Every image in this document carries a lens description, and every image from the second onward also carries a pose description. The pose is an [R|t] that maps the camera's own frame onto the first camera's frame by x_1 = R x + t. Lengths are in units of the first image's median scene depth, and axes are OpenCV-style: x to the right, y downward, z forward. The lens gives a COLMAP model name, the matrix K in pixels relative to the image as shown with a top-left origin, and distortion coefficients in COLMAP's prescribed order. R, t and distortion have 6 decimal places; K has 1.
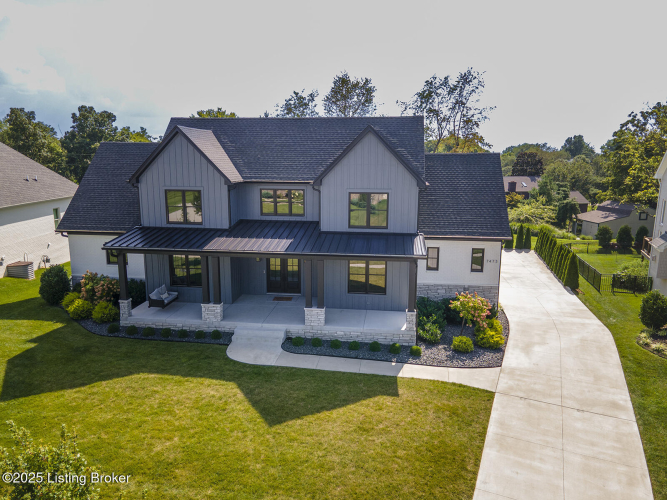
lens RADIAL K [[482.8, 0, 333.5], [0, 482.8, 250.0], [0, 0, 1]] dist [0.022333, 0.005218]
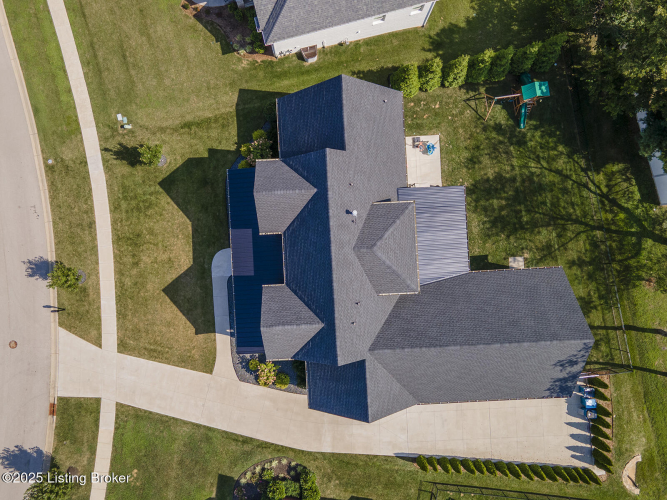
lens RADIAL K [[482.8, 0, 333.5], [0, 482.8, 250.0], [0, 0, 1]] dist [0.022333, 0.005218]
pose [[0.184221, 0.982643, -0.021780, -0.086310], [-0.188926, 0.057147, 0.980327, -1.845632], [0.964557, -0.176482, 0.196175, 1.032385]]
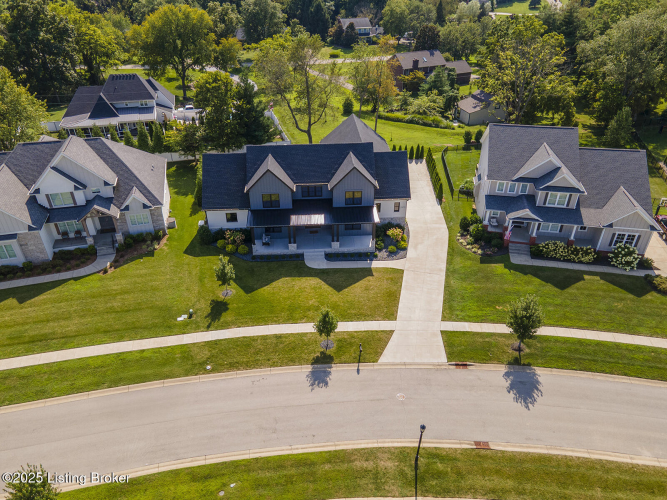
lens RADIAL K [[482.8, 0, 333.5], [0, 482.8, 250.0], [0, 0, 1]] dist [0.022333, 0.005218]
pose [[0.980104, -0.113185, 0.163049, -0.480010], [0.043921, 0.924783, 0.377951, -0.817775], [-0.193563, -0.363270, 0.911355, -1.345899]]
